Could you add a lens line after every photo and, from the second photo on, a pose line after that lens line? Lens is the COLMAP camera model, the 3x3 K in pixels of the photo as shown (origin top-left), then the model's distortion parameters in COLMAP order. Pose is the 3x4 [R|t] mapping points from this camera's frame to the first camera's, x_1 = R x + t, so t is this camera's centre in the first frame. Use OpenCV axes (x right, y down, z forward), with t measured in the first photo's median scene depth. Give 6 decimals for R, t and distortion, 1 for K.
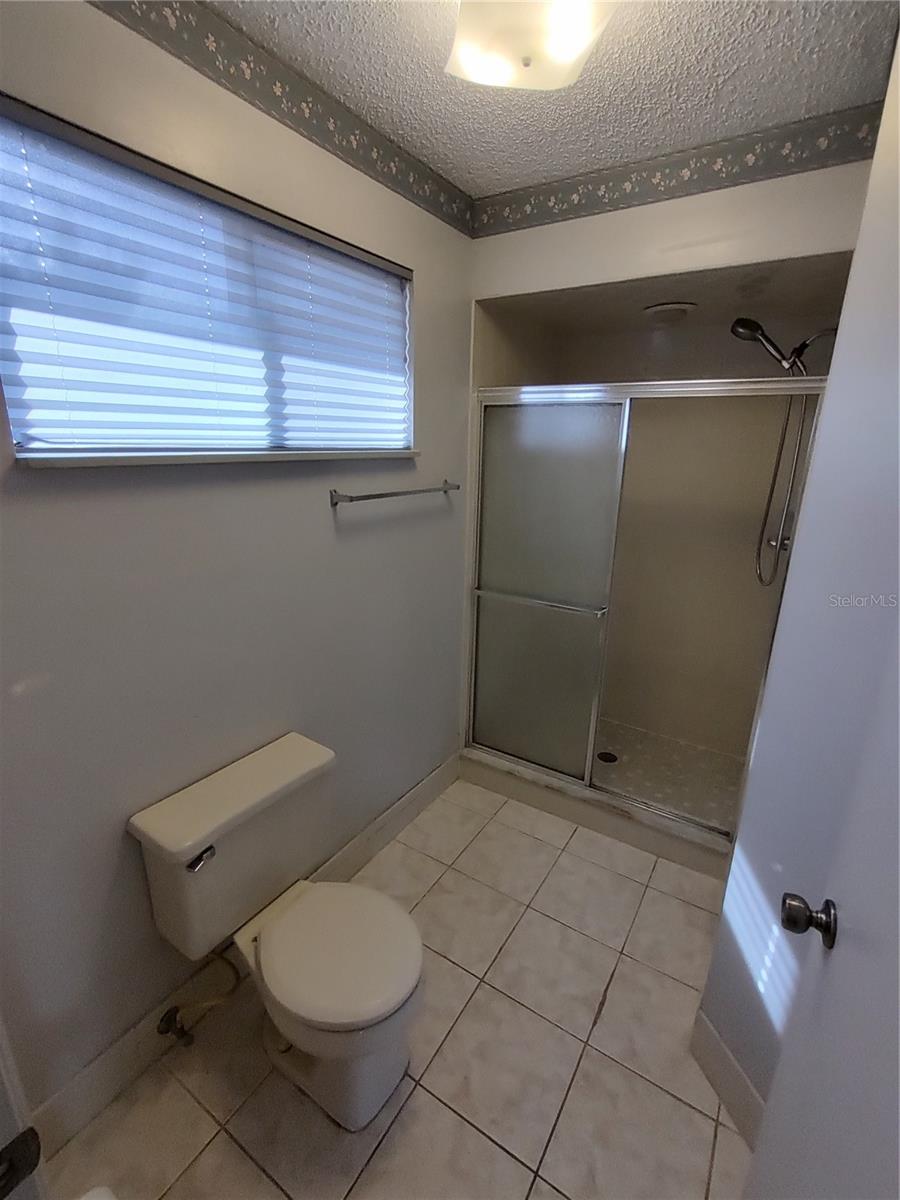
lens RADIAL K [[544.9, 0, 450.2], [0, 544.9, 603.1], [0, 0, 1]] dist [-0.010460, 0.001276]
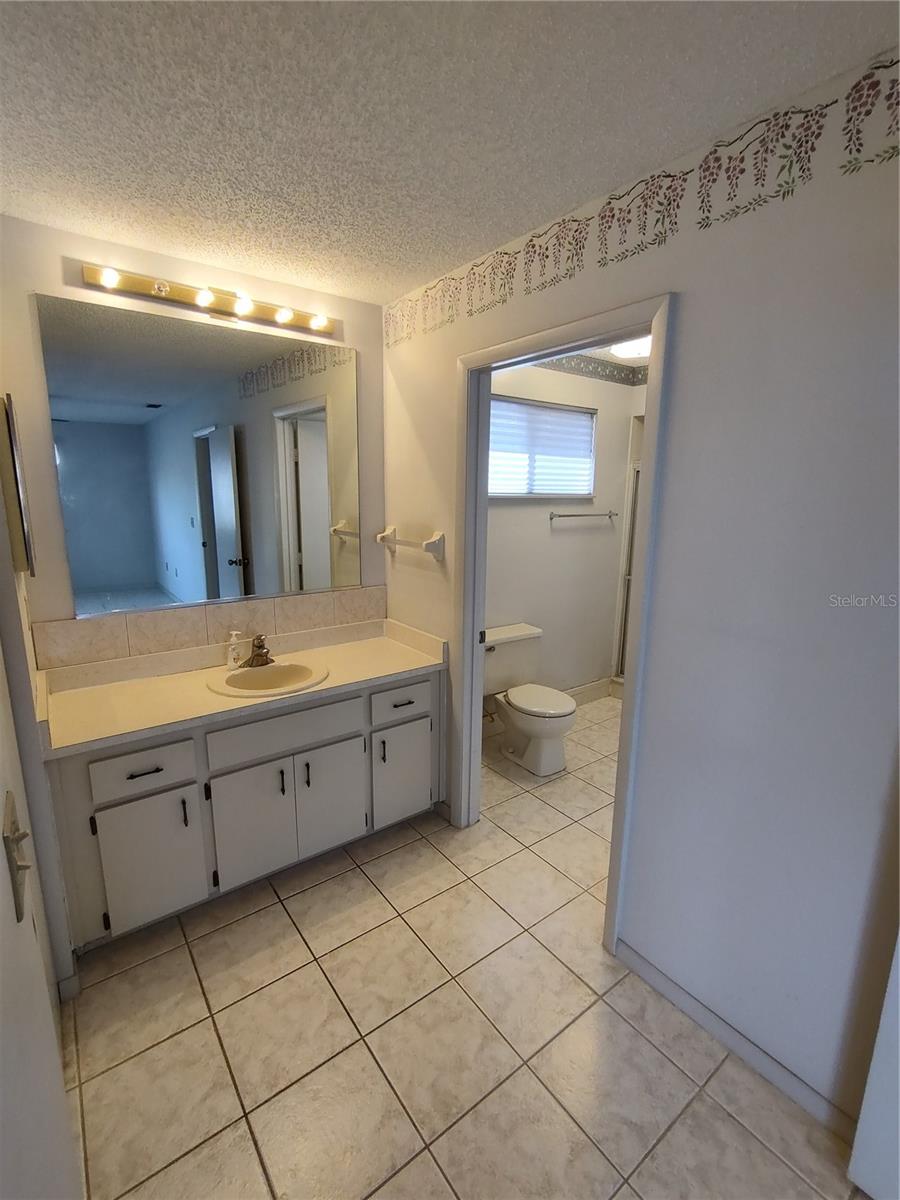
lens RADIAL K [[544.9, 0, 450.2], [0, 544.9, 603.1], [0, 0, 1]] dist [-0.010460, 0.001276]
pose [[0.936956, 0.065355, -0.343283, 0.162111], [-0.094593, 0.993114, -0.069113, 0.312655], [0.336402, 0.097228, 0.936686, -1.043763]]
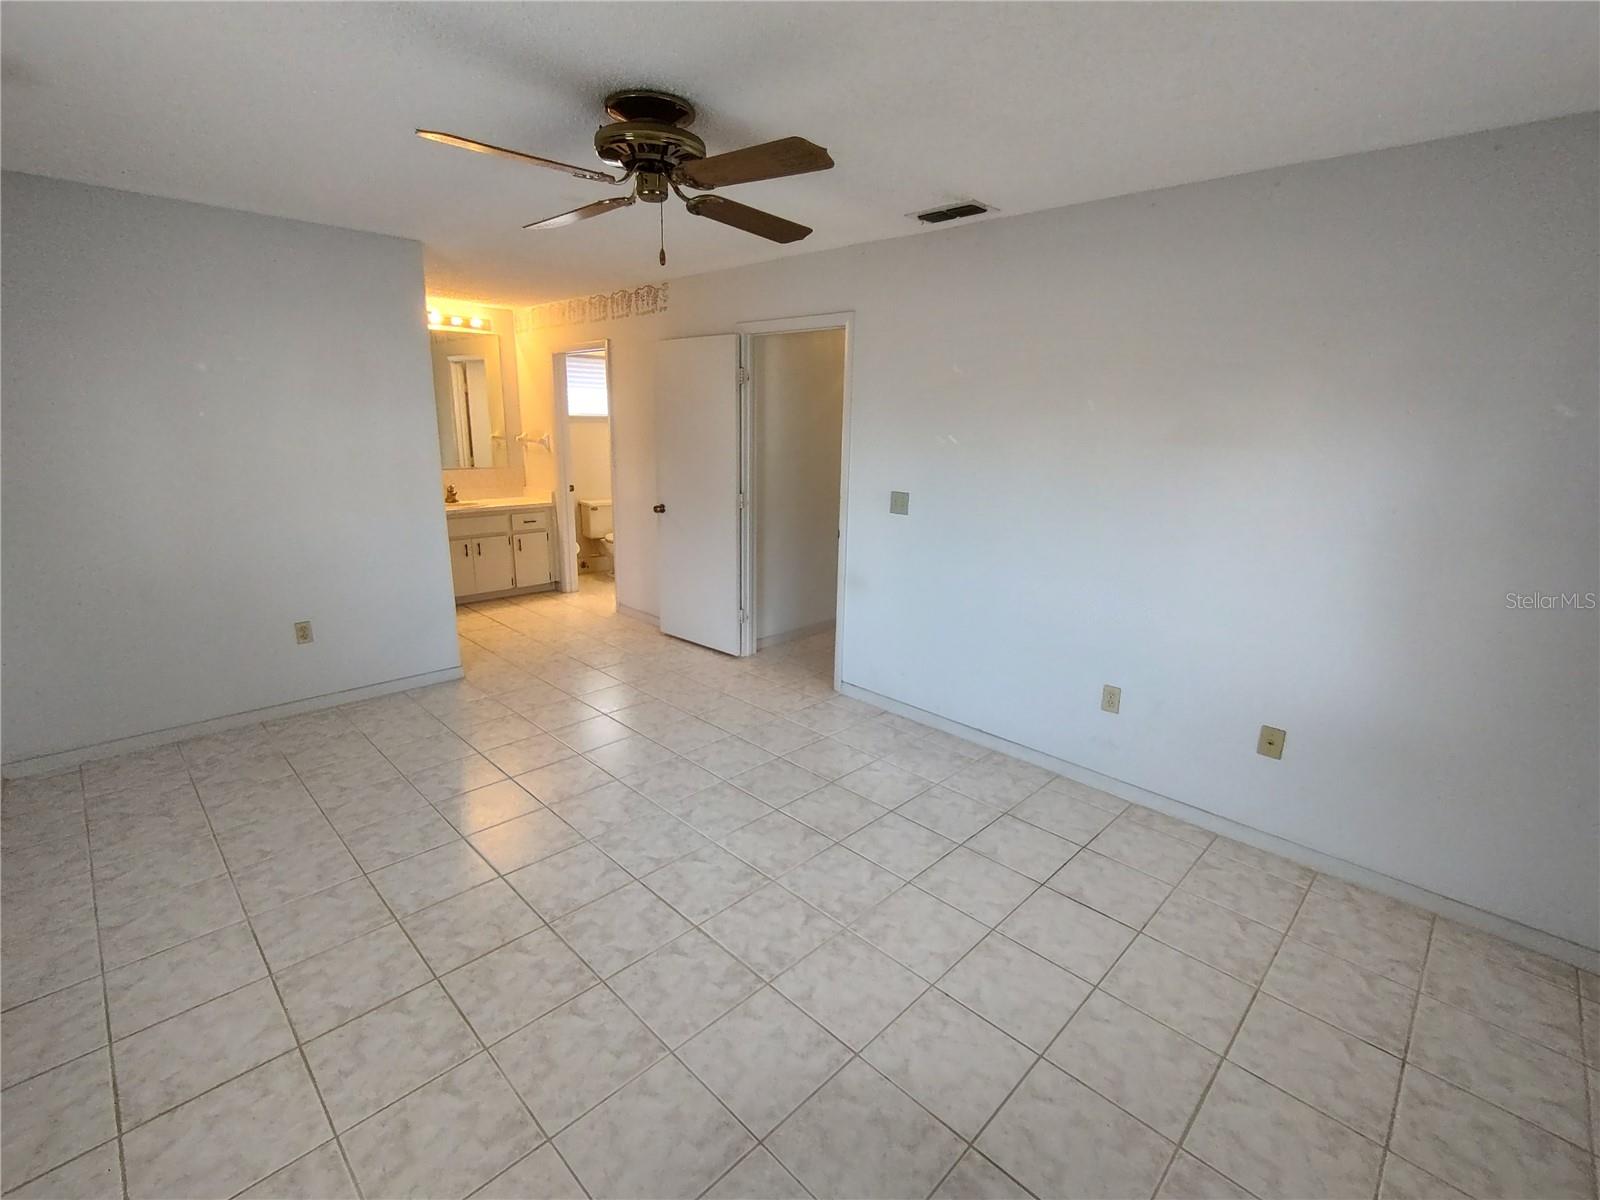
lens RADIAL K [[726.5, 0, 803.6], [0, 726.5, 598.7], [0, 0, 1]] dist [-0.010460, 0.001276]
pose [[0.979426, 0.049392, -0.195668, 1.613155], [-0.058082, 0.997553, -0.038922, 0.911262], [0.193267, 0.049486, 0.979897, -2.966437]]
